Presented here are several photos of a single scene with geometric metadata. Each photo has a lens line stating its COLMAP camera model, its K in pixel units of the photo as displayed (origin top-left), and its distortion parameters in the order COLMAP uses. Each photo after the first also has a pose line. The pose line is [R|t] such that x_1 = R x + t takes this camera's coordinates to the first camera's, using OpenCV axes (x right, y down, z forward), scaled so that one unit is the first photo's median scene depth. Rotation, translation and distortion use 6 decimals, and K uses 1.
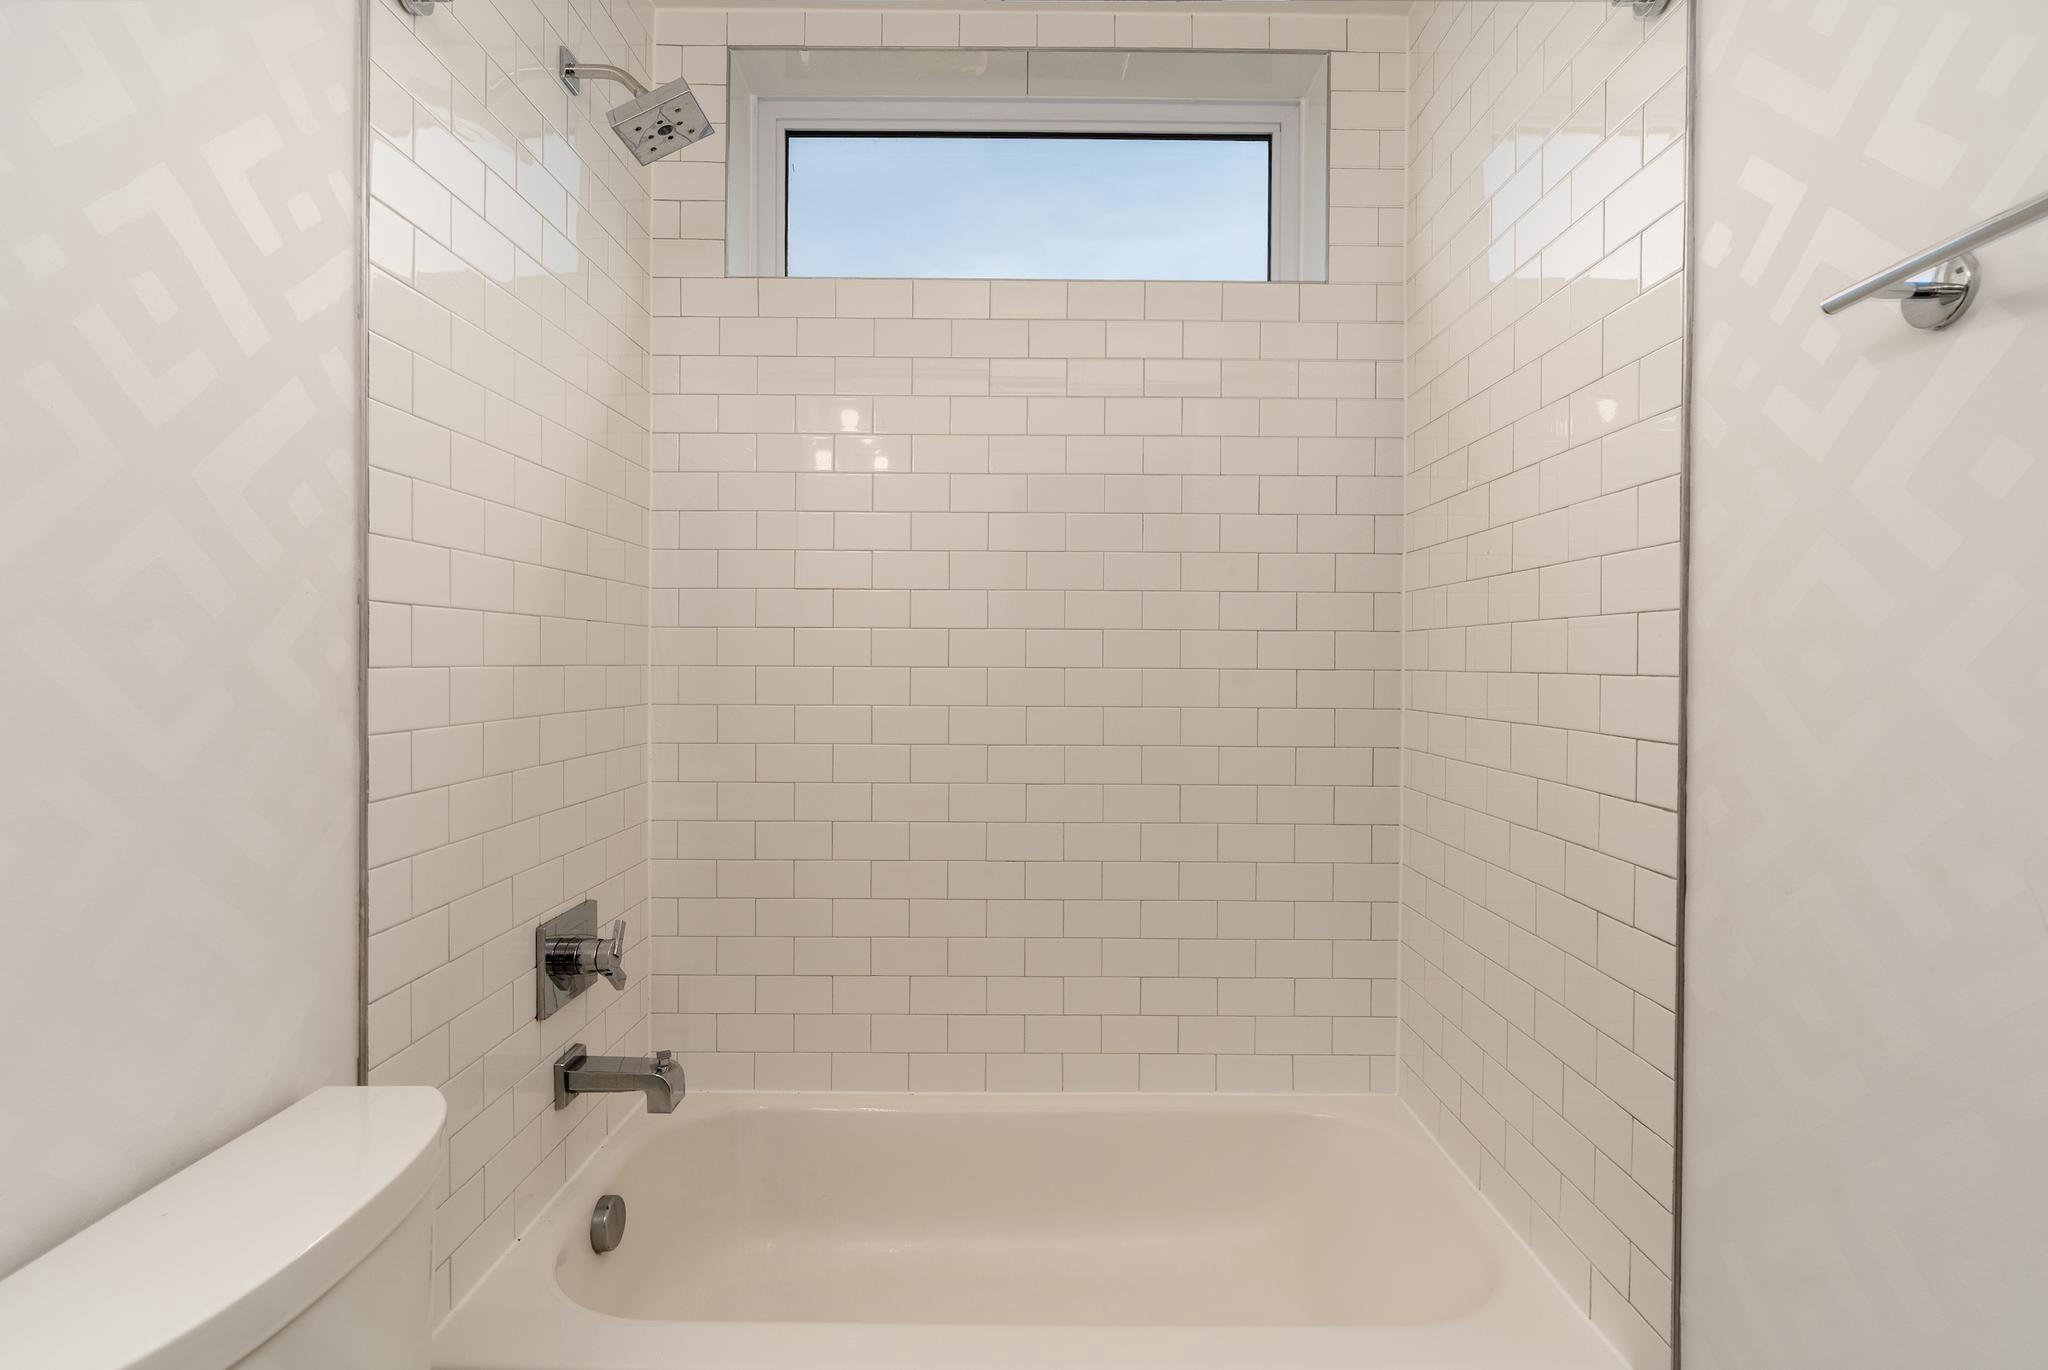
lens RADIAL K [[969.4, 0, 1031.0], [0, 969.4, 684.6], [0, 0, 1]] dist [-0.008544, 0.001504]
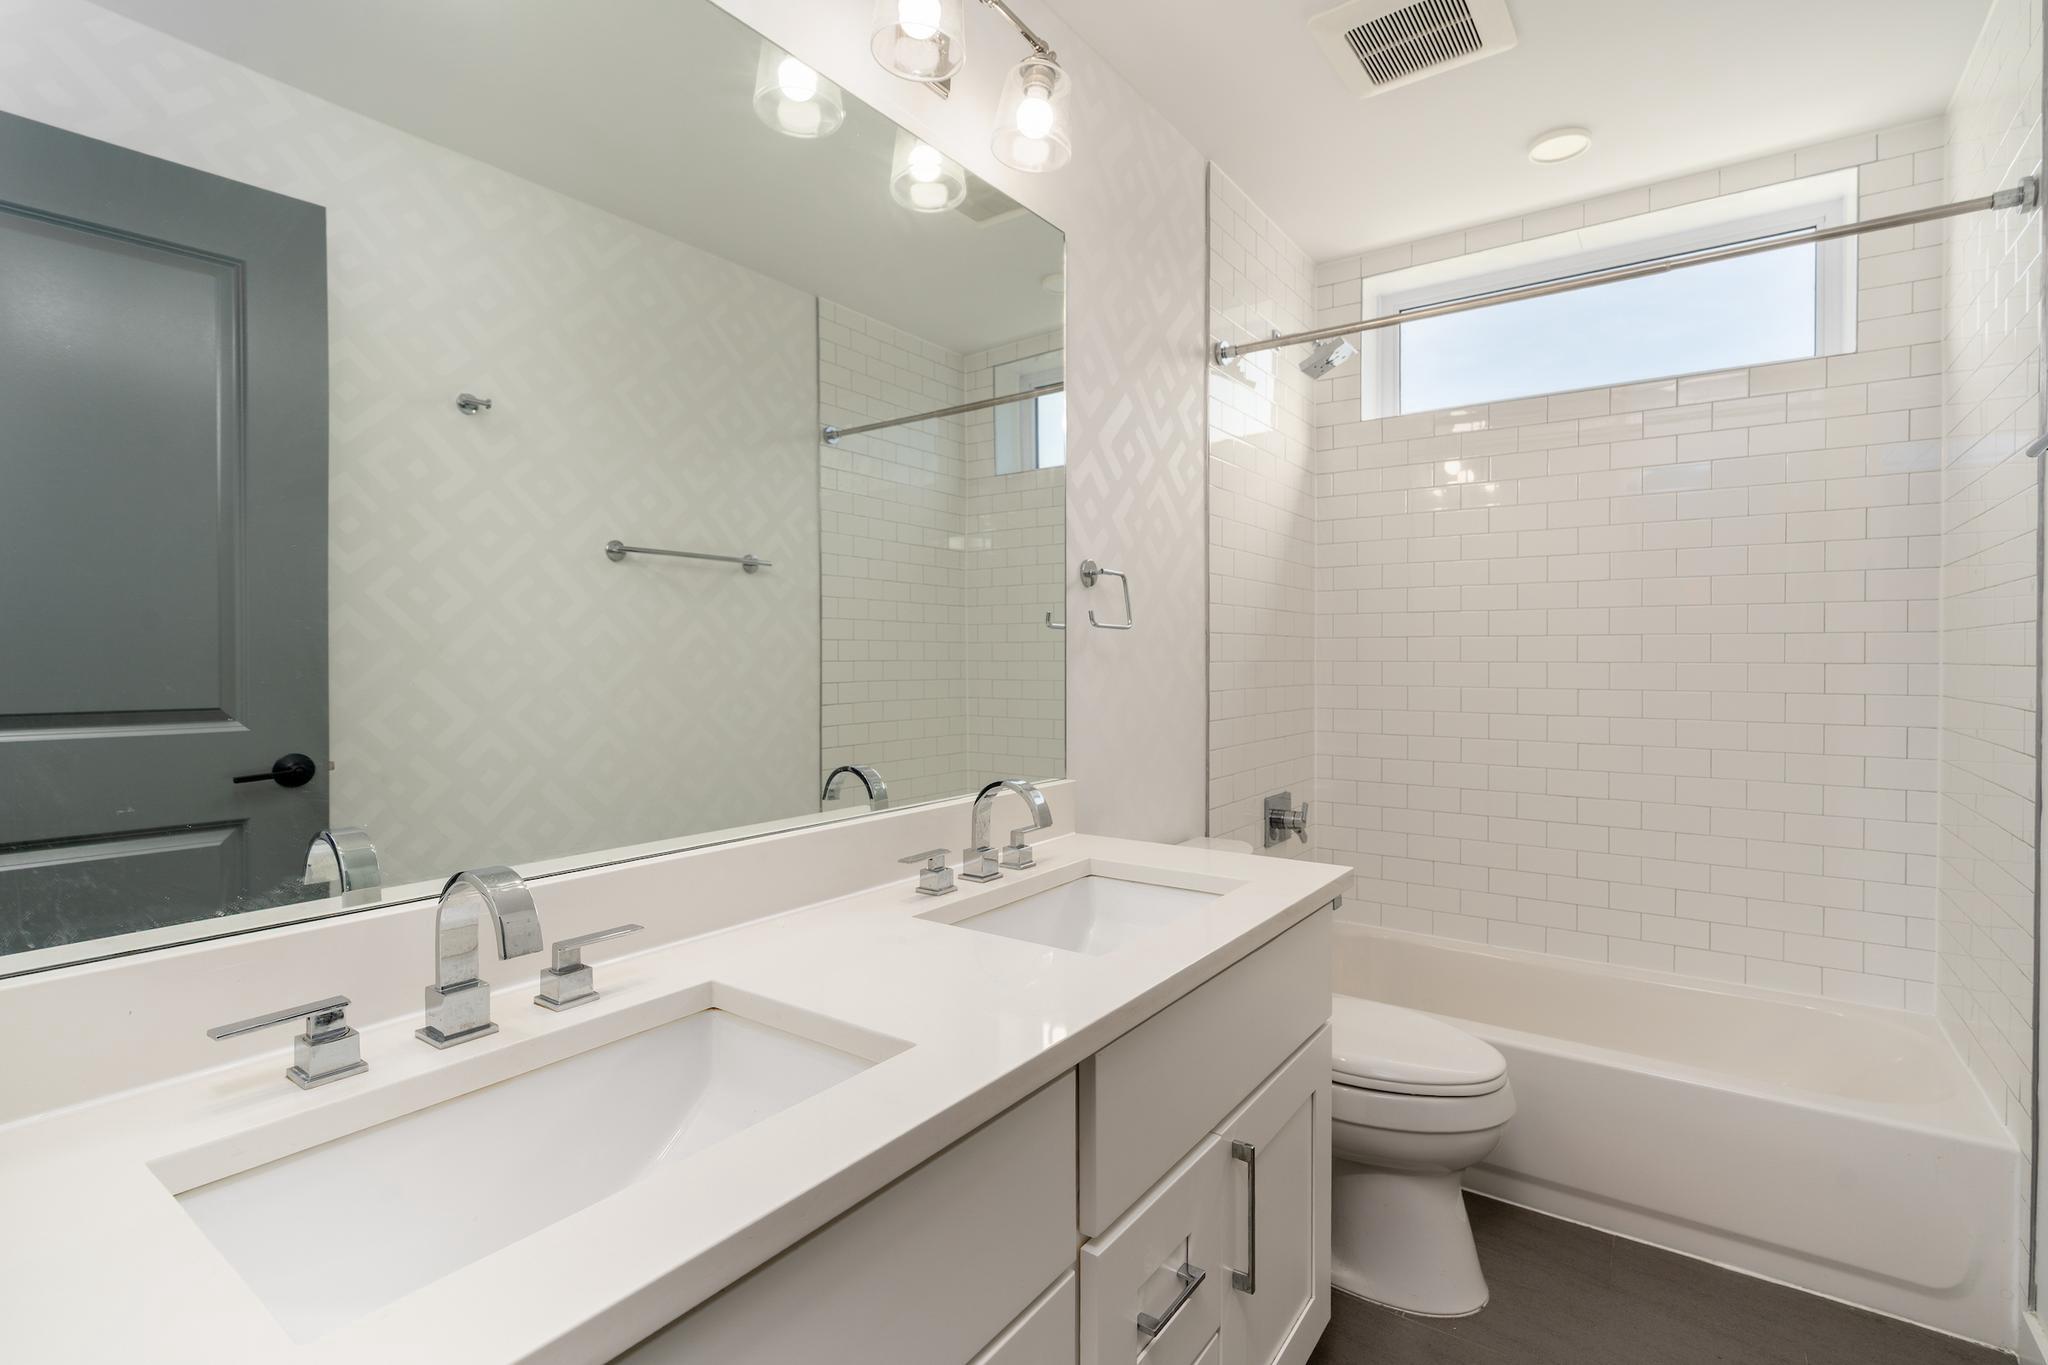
lens RADIAL K [[958.8, 0, 1017.0], [0, 958.8, 658.4], [0, 0, 1]] dist [-0.000655, 0.012654]
pose [[0.807520, -0.004995, -0.589819, 0.281976], [-0.008531, 0.999761, -0.020145, 0.022586], [0.589779, 0.021299, 0.807284, -1.097993]]
